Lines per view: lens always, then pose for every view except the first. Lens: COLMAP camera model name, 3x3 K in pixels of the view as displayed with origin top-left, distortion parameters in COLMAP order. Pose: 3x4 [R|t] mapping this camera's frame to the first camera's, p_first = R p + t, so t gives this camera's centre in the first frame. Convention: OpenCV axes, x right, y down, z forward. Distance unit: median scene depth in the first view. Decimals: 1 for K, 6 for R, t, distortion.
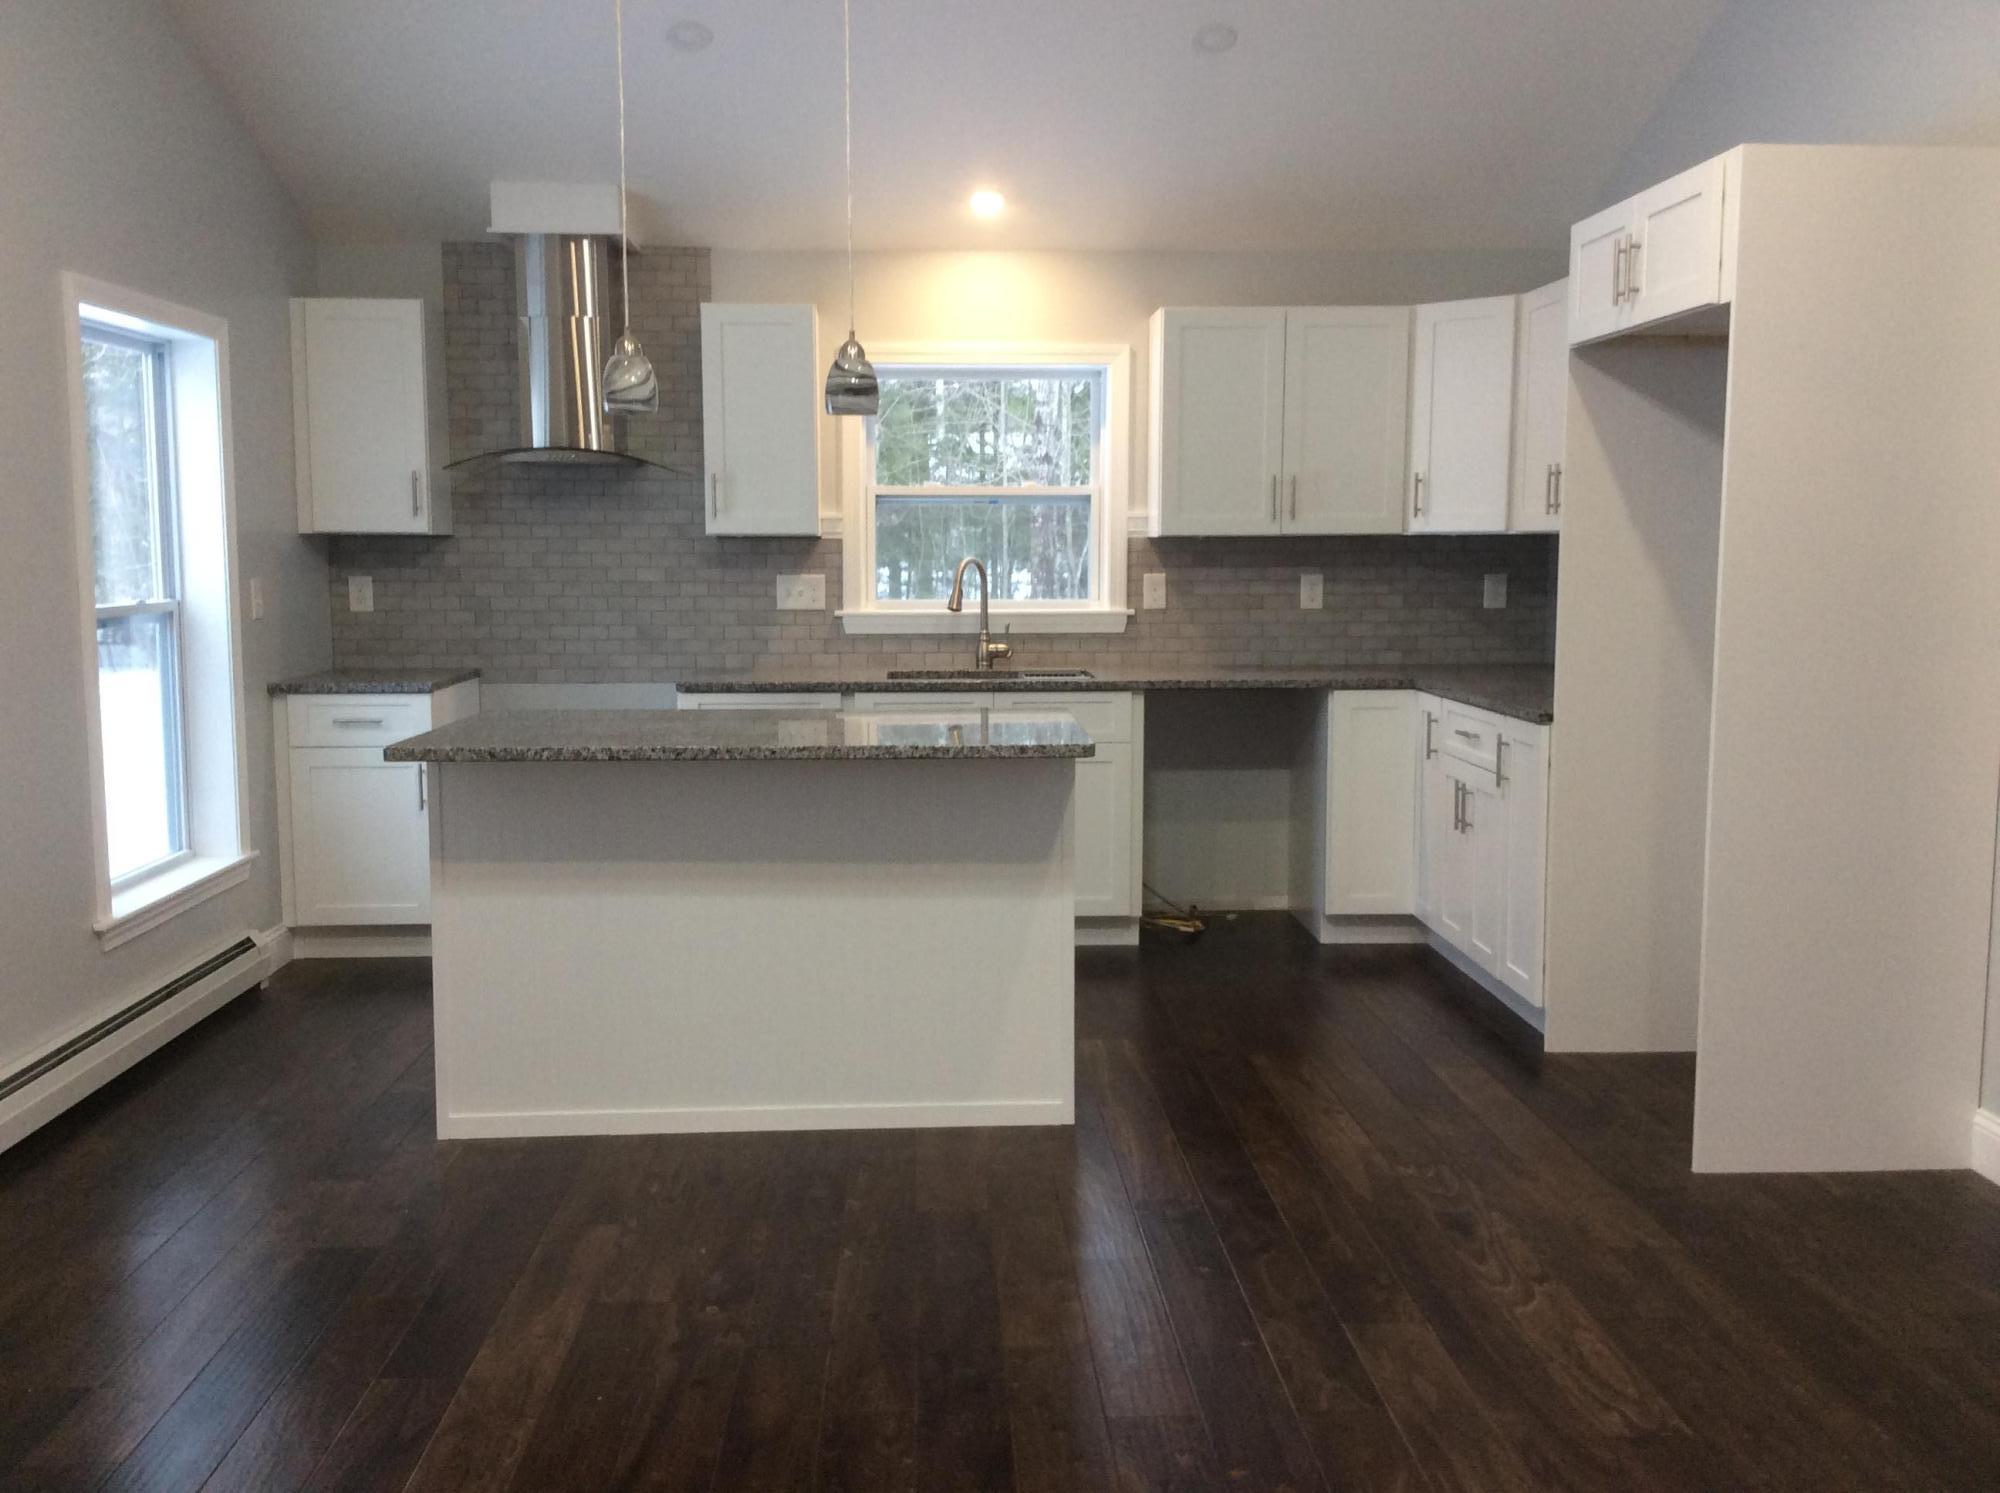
lens RADIAL K [[1920.4, 0, 977.1], [0, 1920.4, 781.2], [0, 0, 1]] dist [0.077193, -0.100215]
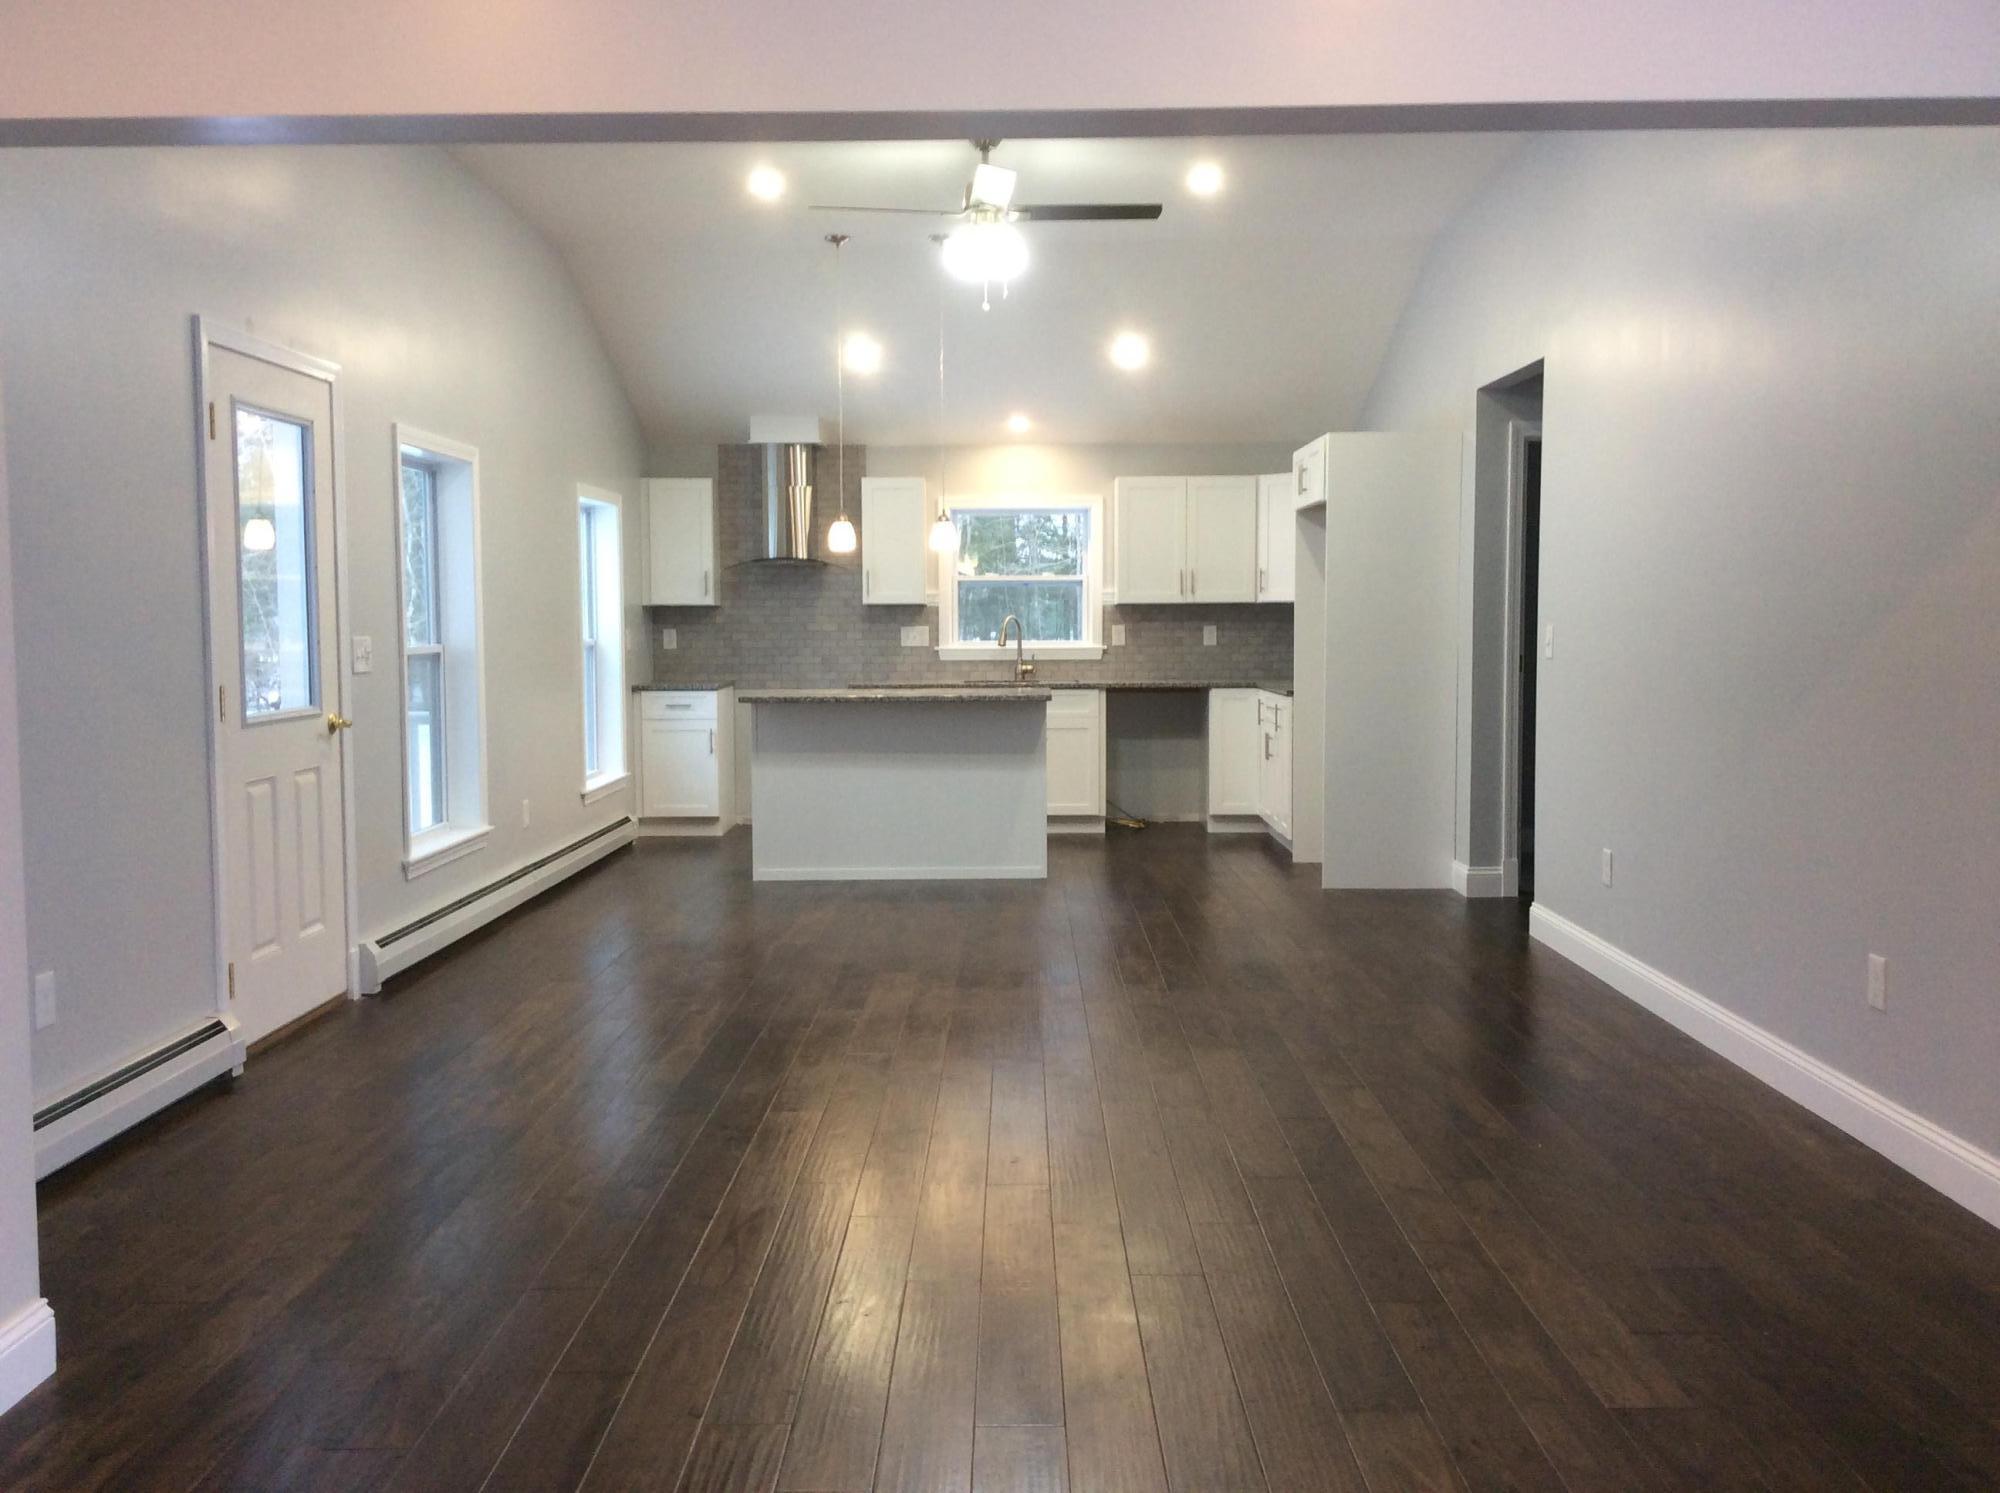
lens RADIAL K [[1920.4, 0, 1000.8], [0, 1920.4, 746.0], [0, 0, 1]] dist [0.077193, -0.100215]
pose [[0.999285, -0.002198, -0.037749, 0.054101], [0.000101, 0.998461, -0.055459, 0.101374], [0.037813, 0.055416, 0.997747, -0.762440]]
